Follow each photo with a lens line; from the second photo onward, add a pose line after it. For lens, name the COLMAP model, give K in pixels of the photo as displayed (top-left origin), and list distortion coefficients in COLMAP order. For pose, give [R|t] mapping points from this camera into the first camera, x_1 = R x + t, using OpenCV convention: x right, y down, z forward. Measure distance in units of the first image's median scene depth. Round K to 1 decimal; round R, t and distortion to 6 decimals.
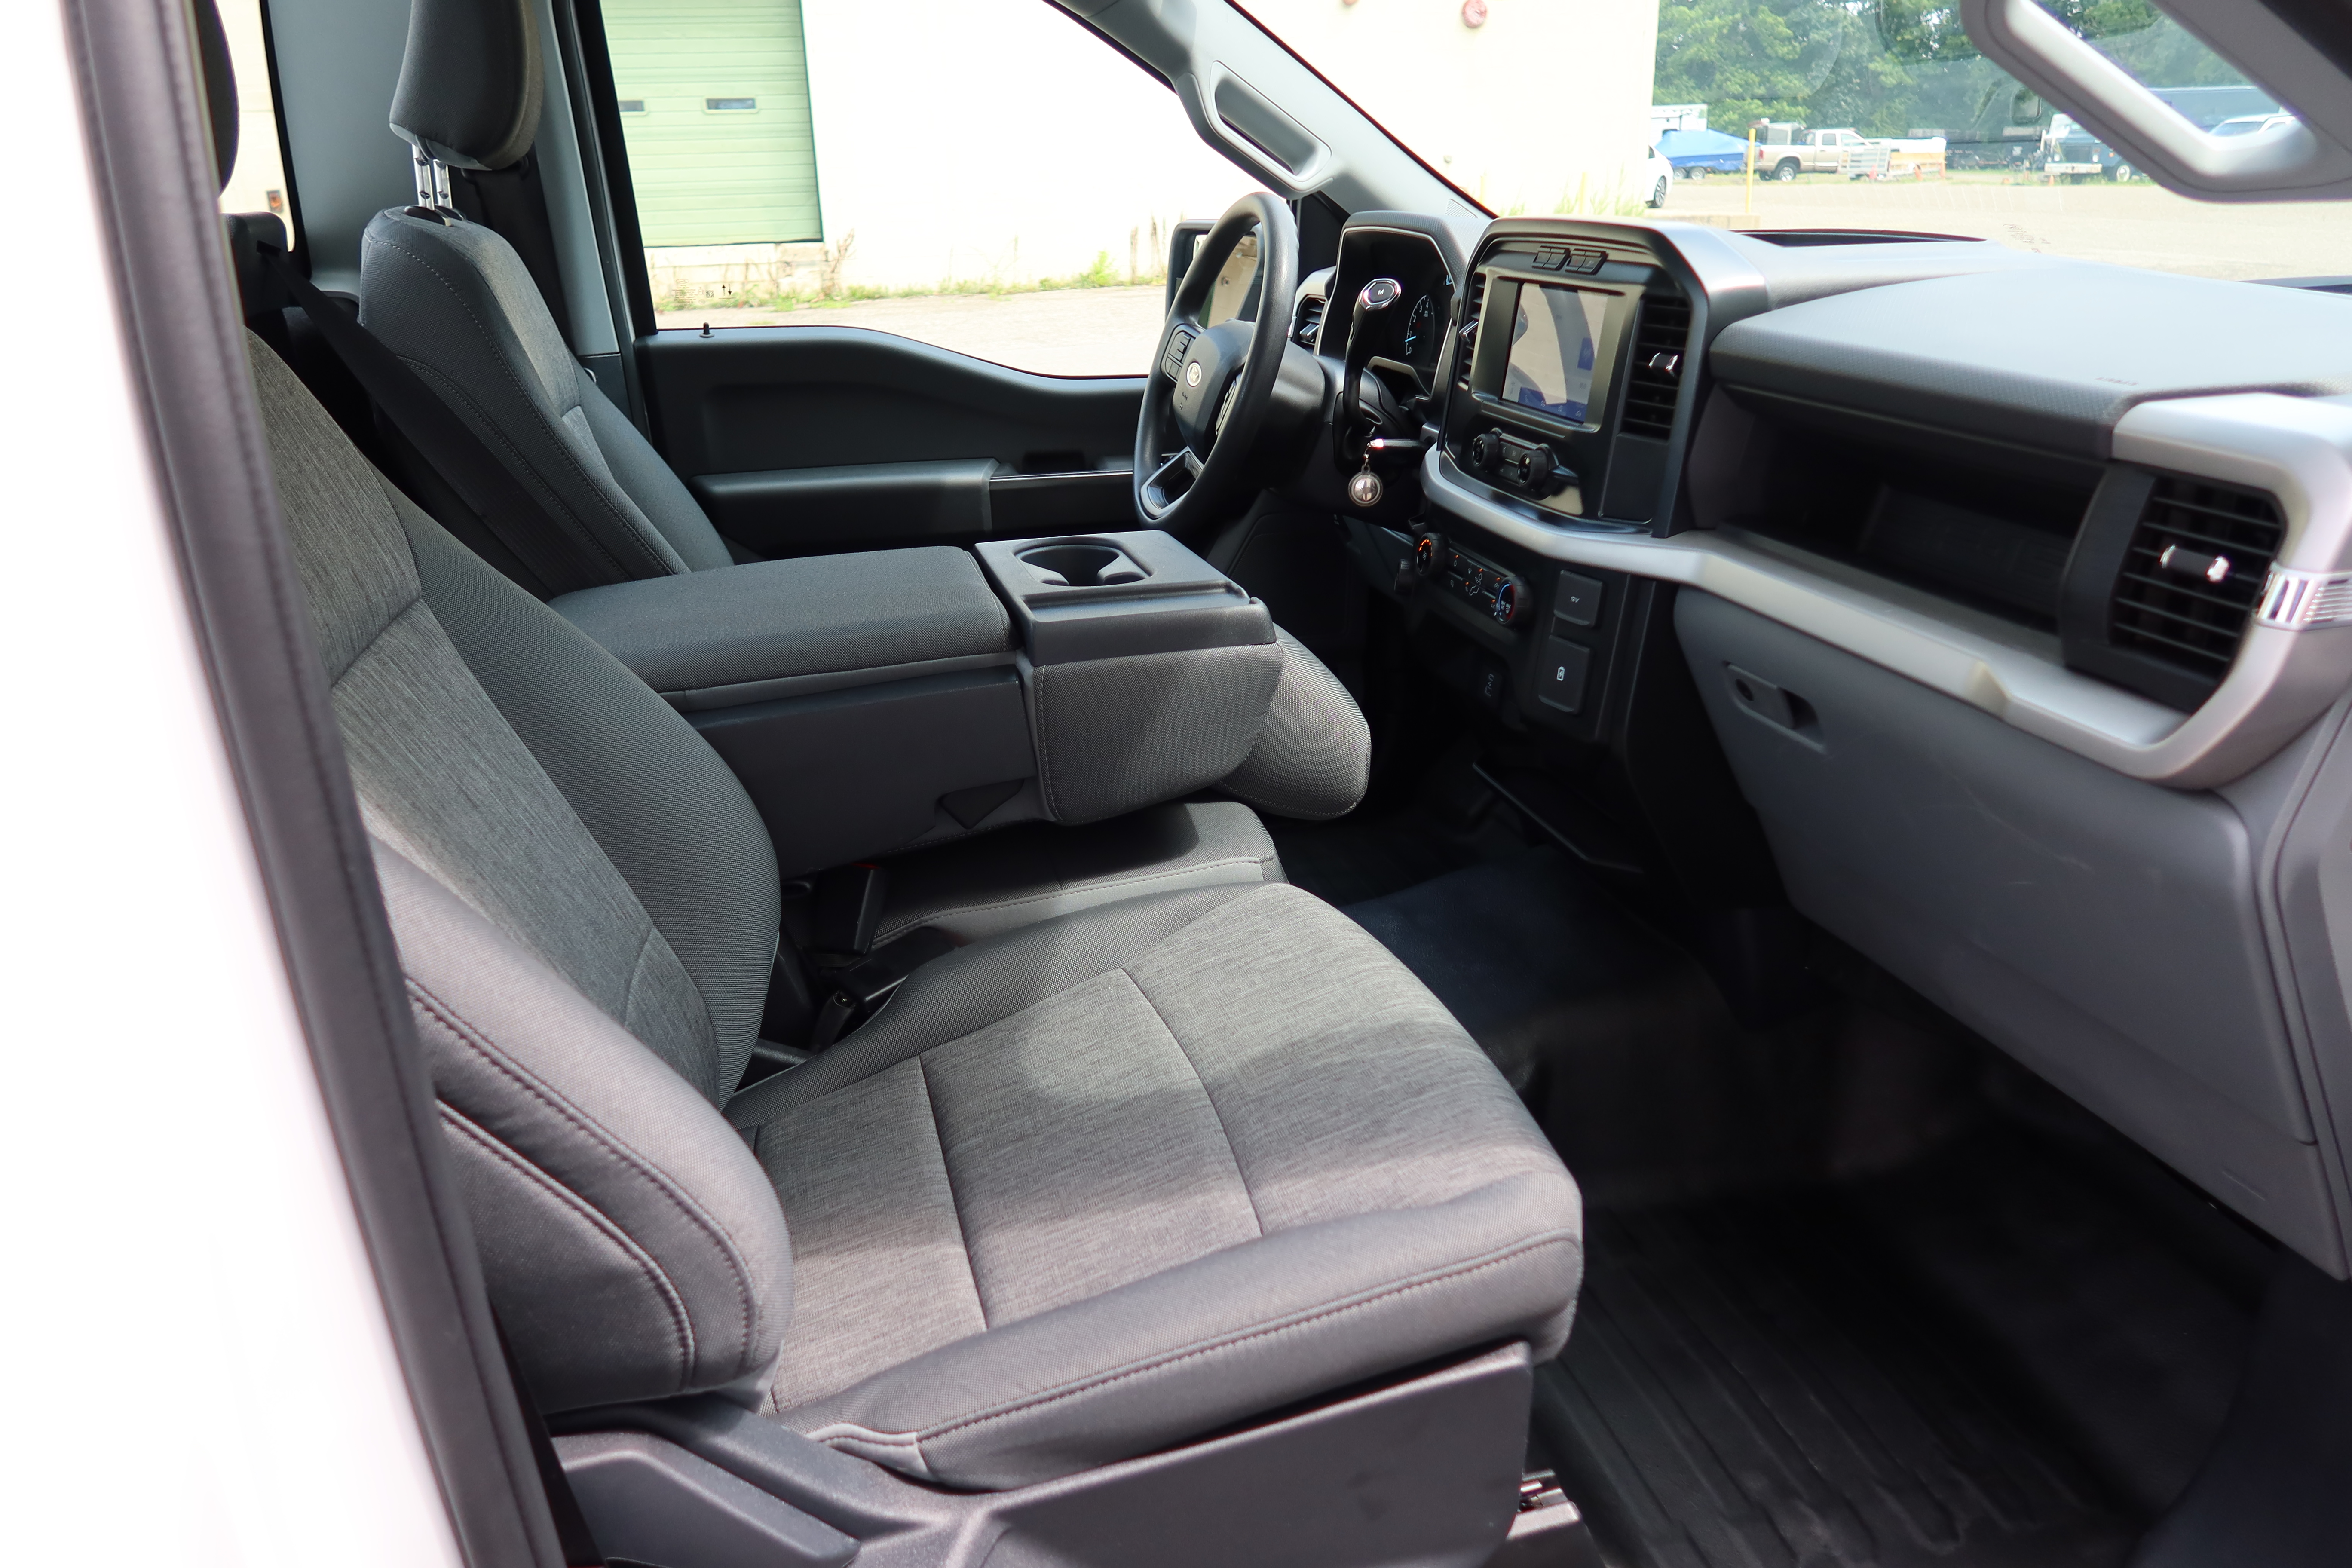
lens RADIAL K [[1630.3, 0, 1165.4], [0, 1630.3, 776.3], [0, 0, 1]] dist [-0.029887, 0.016841]
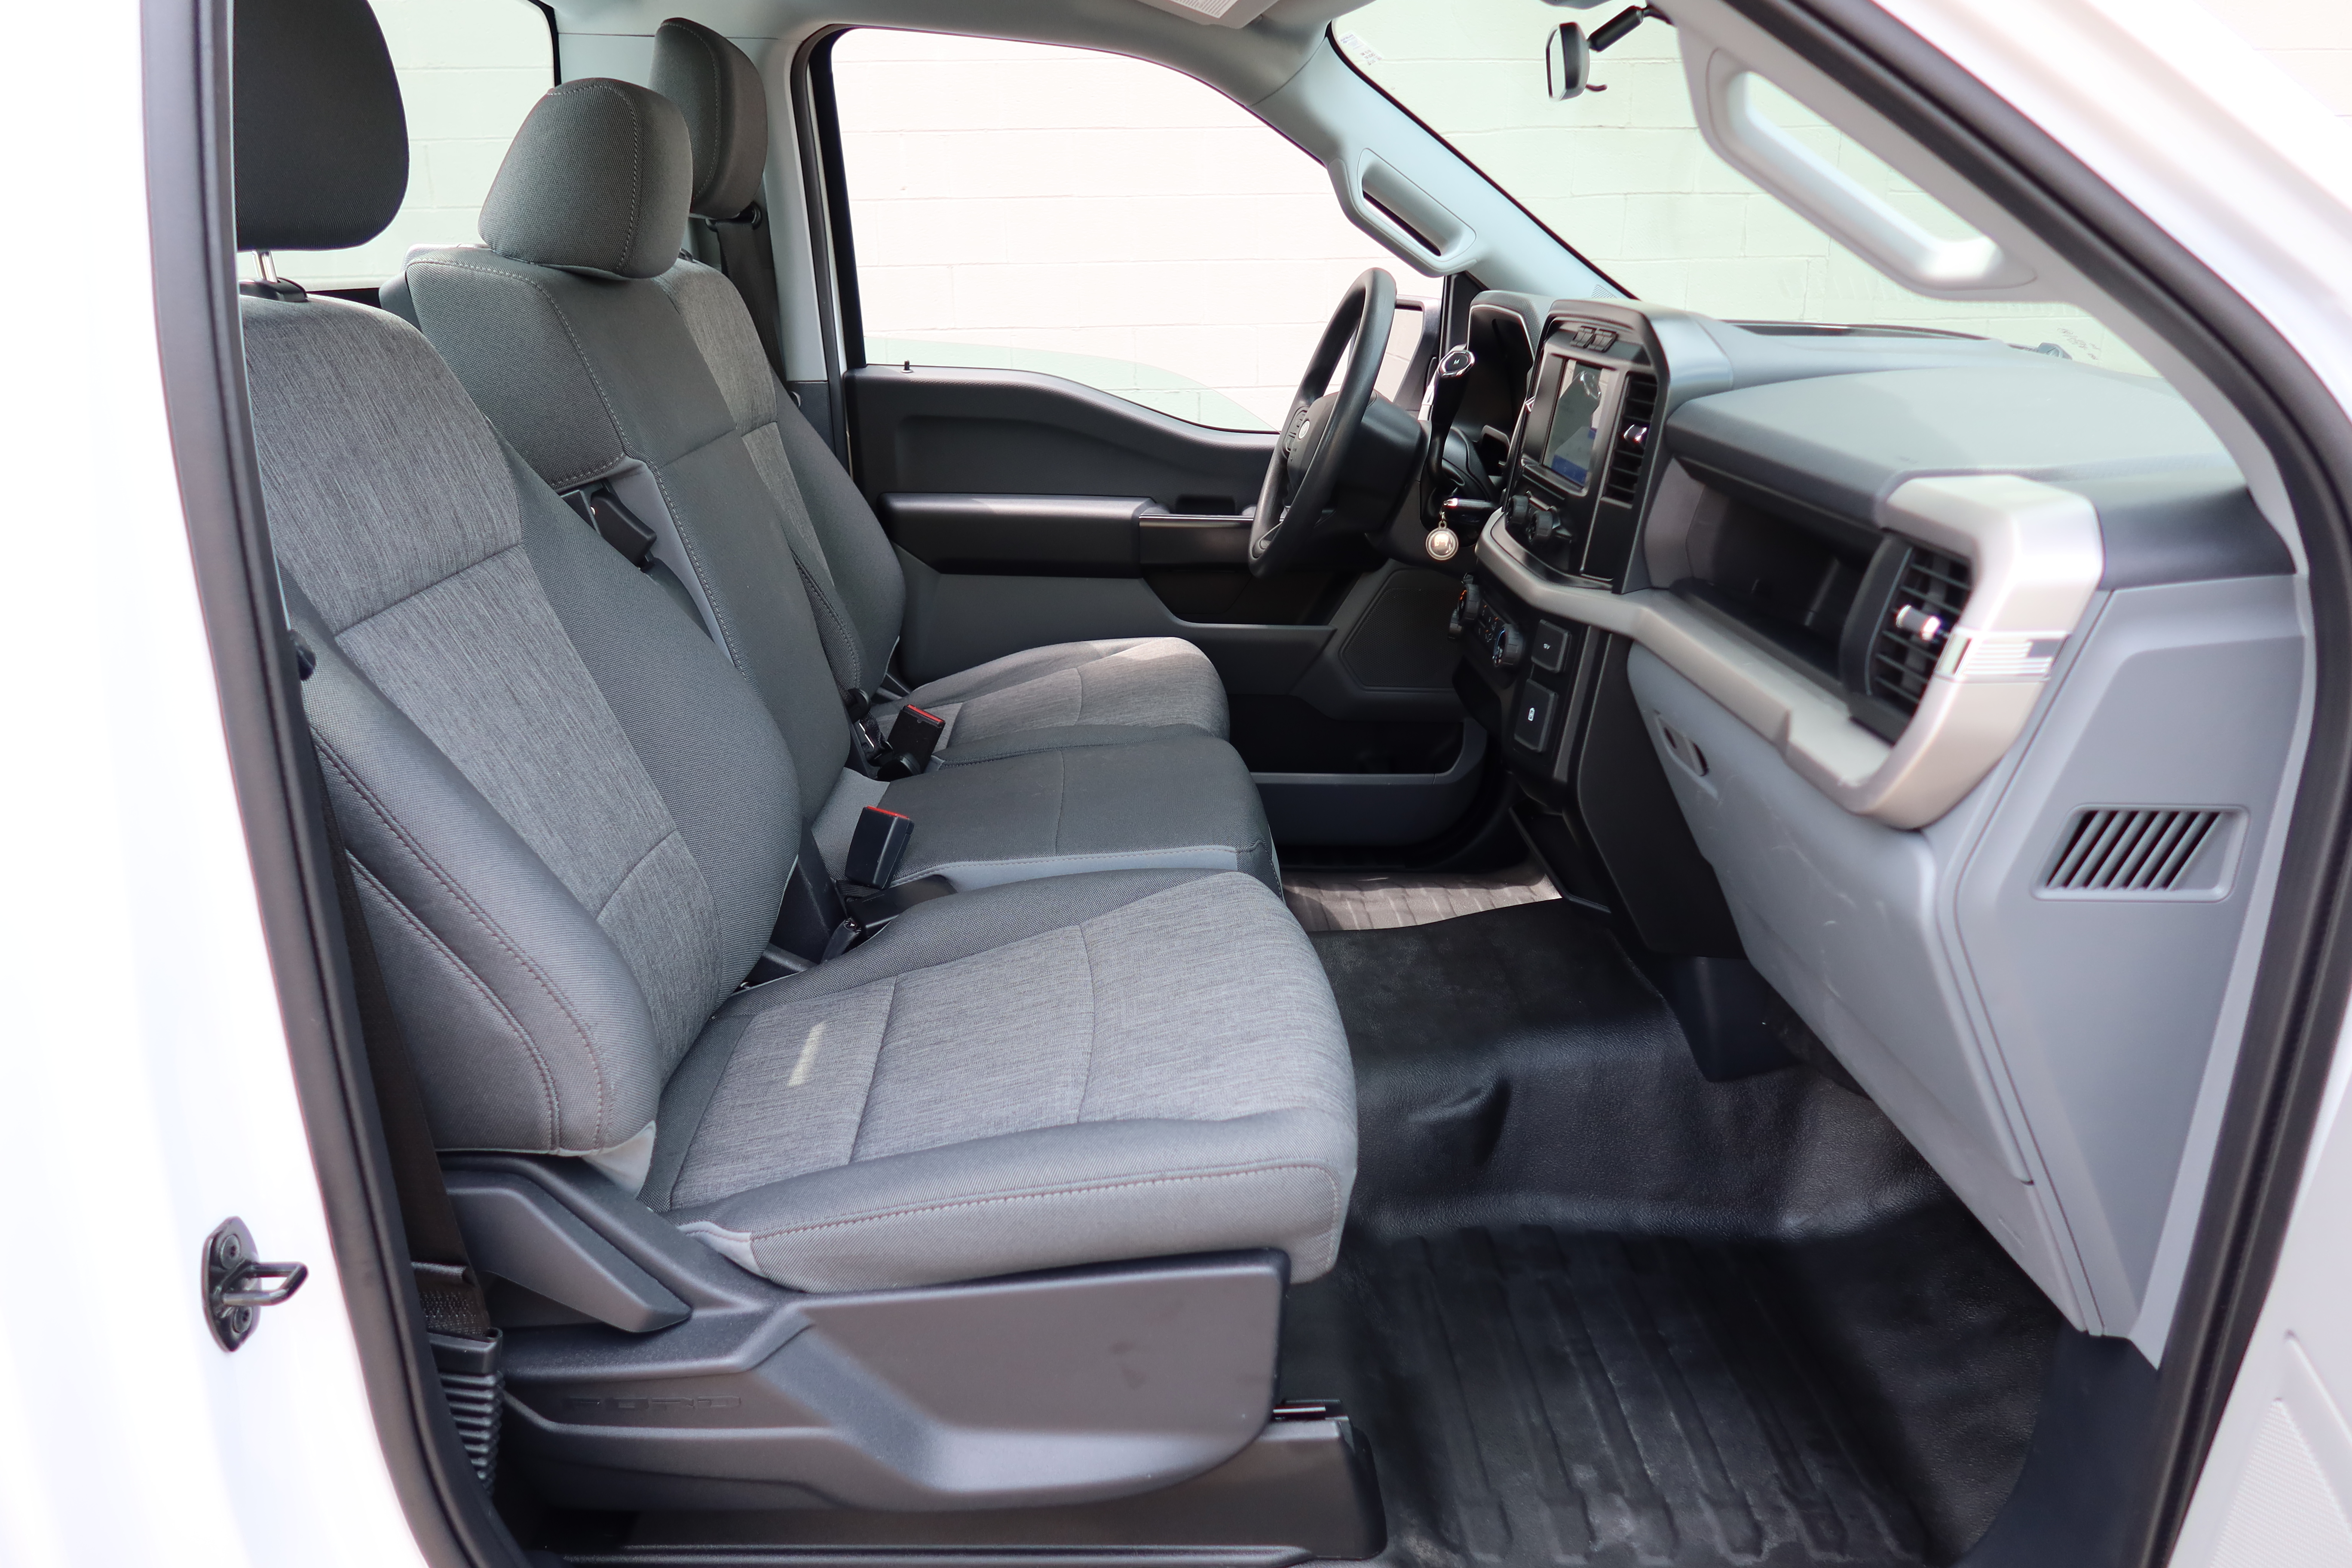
lens RADIAL K [[1630.3, 0, 1165.4], [0, 1630.3, 776.3], [0, 0, 1]] dist [-0.029887, 0.016841]
pose [[0.975732, 0.104481, -0.192433, 0.245206], [-0.112619, 0.993129, -0.031821, 0.044456], [0.187786, 0.052720, 0.980794, -0.116996]]
